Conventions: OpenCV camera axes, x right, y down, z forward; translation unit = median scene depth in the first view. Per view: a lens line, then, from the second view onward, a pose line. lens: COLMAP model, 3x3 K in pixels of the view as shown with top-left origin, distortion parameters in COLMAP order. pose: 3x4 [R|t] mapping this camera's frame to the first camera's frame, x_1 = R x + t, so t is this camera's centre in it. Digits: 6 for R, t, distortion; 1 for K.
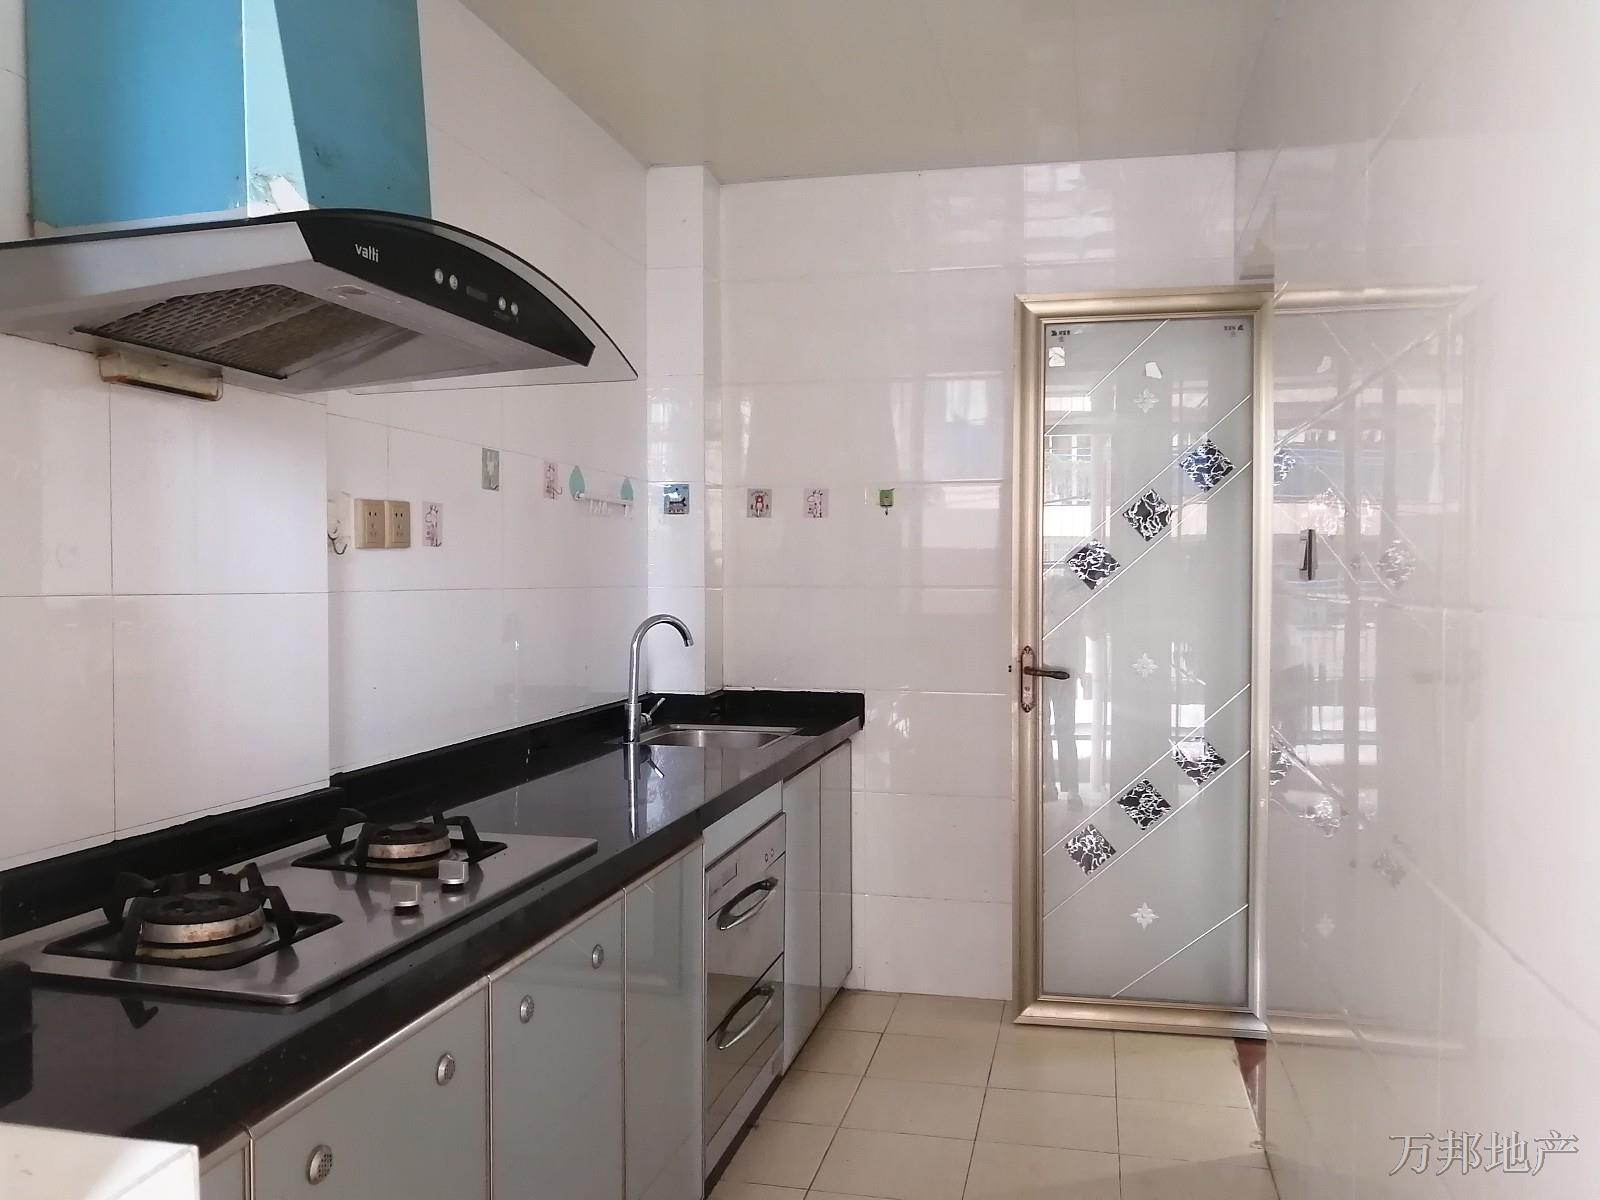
lens RADIAL K [[1257.1, 0, 807.3], [0, 1257.1, 602.7], [0, 0, 1]] dist [0.005358, -0.088623]
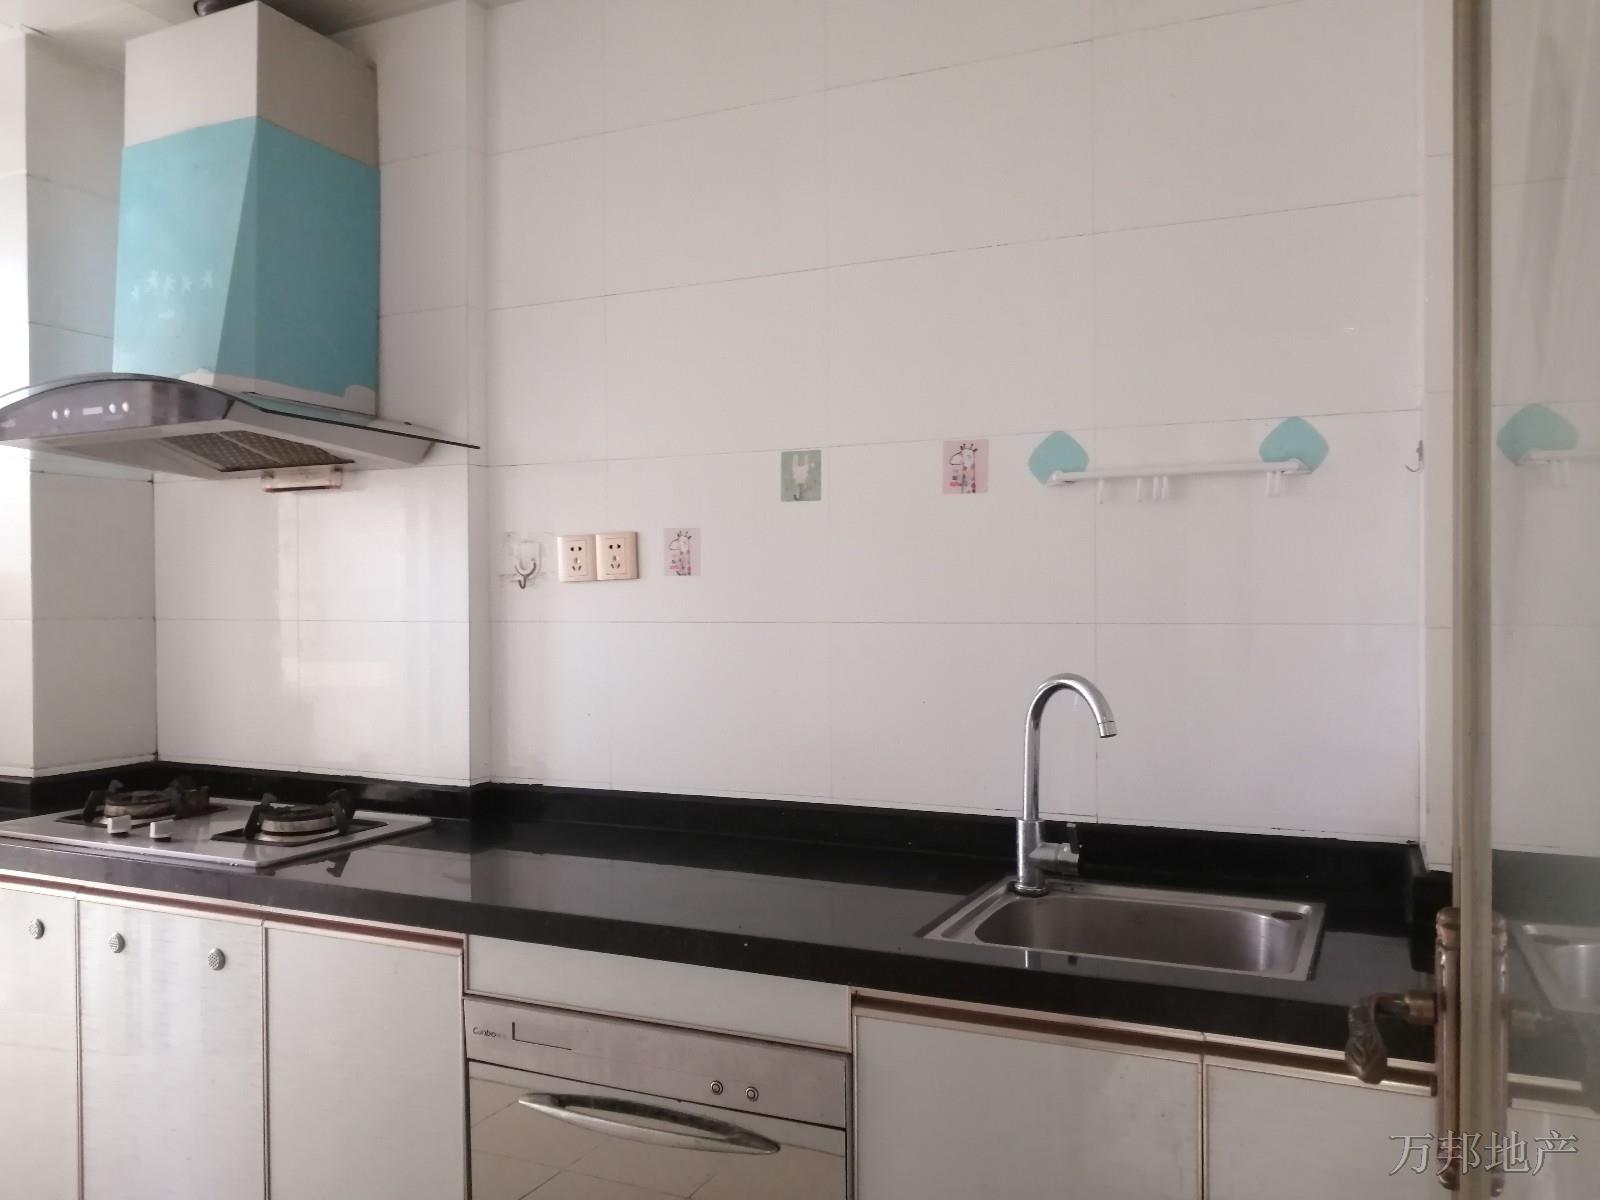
lens RADIAL K [[1257.1, 0, 807.3], [0, 1257.1, 602.7], [0, 0, 1]] dist [0.005358, -0.088623]
pose [[-0.155877, 0.021527, -0.987542, 0.594065], [-0.001064, 0.999758, 0.021961, -0.044367], [0.987776, 0.004474, -0.155816, 1.212297]]
